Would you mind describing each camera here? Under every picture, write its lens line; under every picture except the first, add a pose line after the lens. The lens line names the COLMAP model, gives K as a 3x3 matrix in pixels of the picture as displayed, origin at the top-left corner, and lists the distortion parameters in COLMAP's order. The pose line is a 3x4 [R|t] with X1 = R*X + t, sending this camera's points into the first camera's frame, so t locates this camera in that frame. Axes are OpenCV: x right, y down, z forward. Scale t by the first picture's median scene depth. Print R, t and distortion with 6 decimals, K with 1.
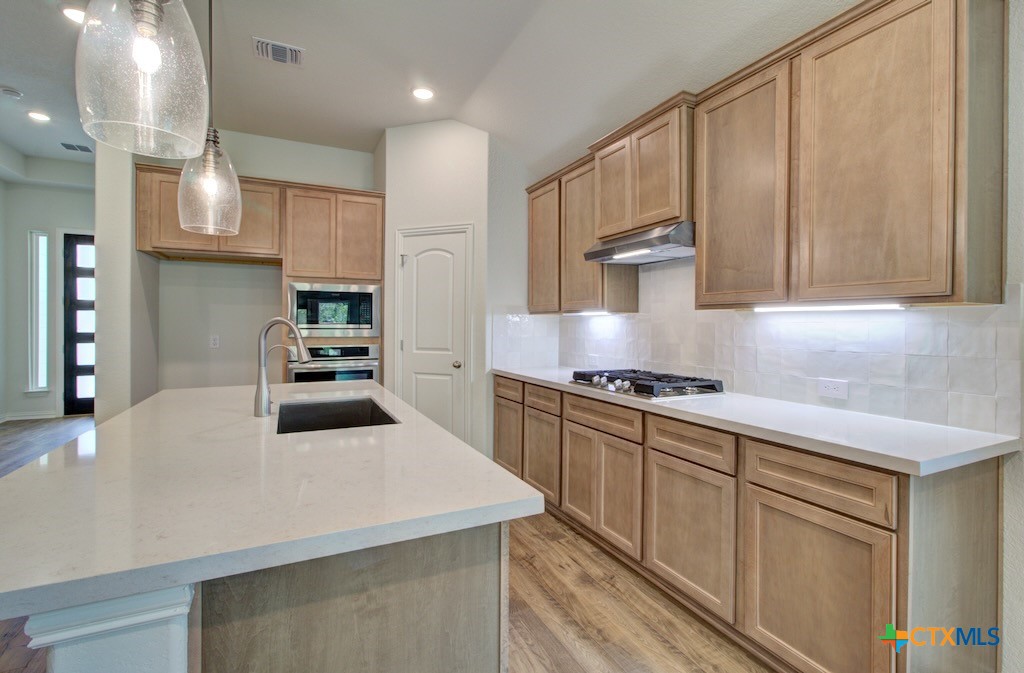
lens RADIAL K [[475.8, 0, 511.2], [0, 475.8, 326.8], [0, 0, 1]] dist [-0.003795, 0.000009]
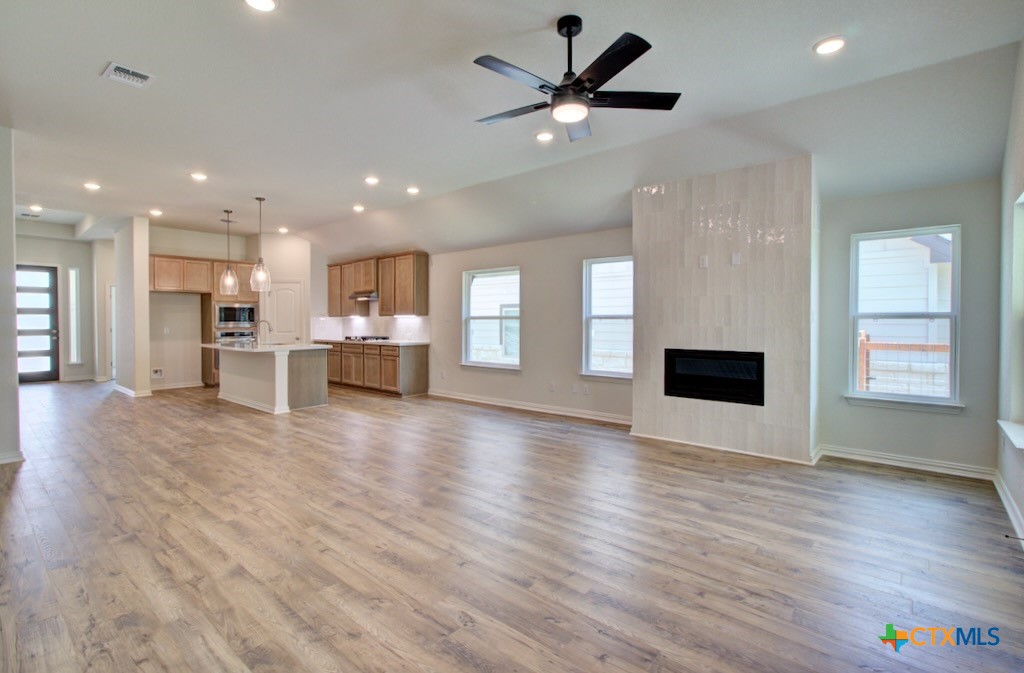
lens RADIAL K [[475.8, 0, 511.2], [0, 475.8, 326.8], [0, 0, 1]] dist [-0.003795, 0.000009]
pose [[0.919492, -0.013936, 0.392861, -0.105373], [0.011156, 0.999894, 0.009359, 0.020018], [-0.392950, -0.004223, 0.919550, -2.707633]]
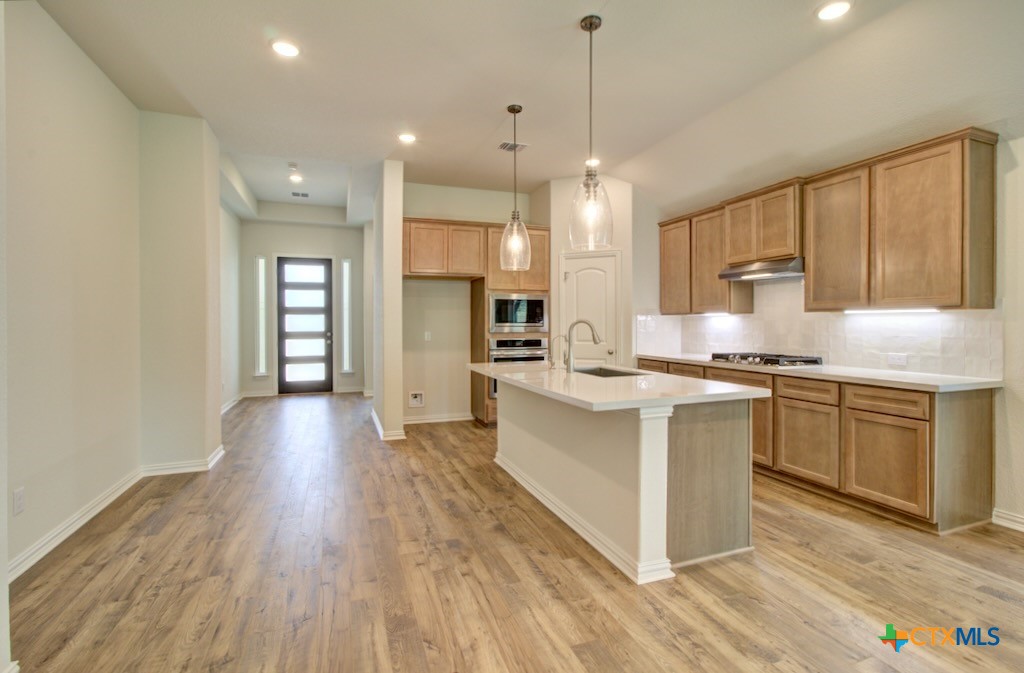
lens RADIAL K [[475.8, 0, 511.2], [0, 475.8, 326.8], [0, 0, 1]] dist [-0.003795, 0.000009]
pose [[0.995399, -0.007179, -0.095550, -0.446557], [0.007367, 0.999972, 0.001615, 0.003325], [0.095536, -0.002312, 0.995423, -0.687065]]
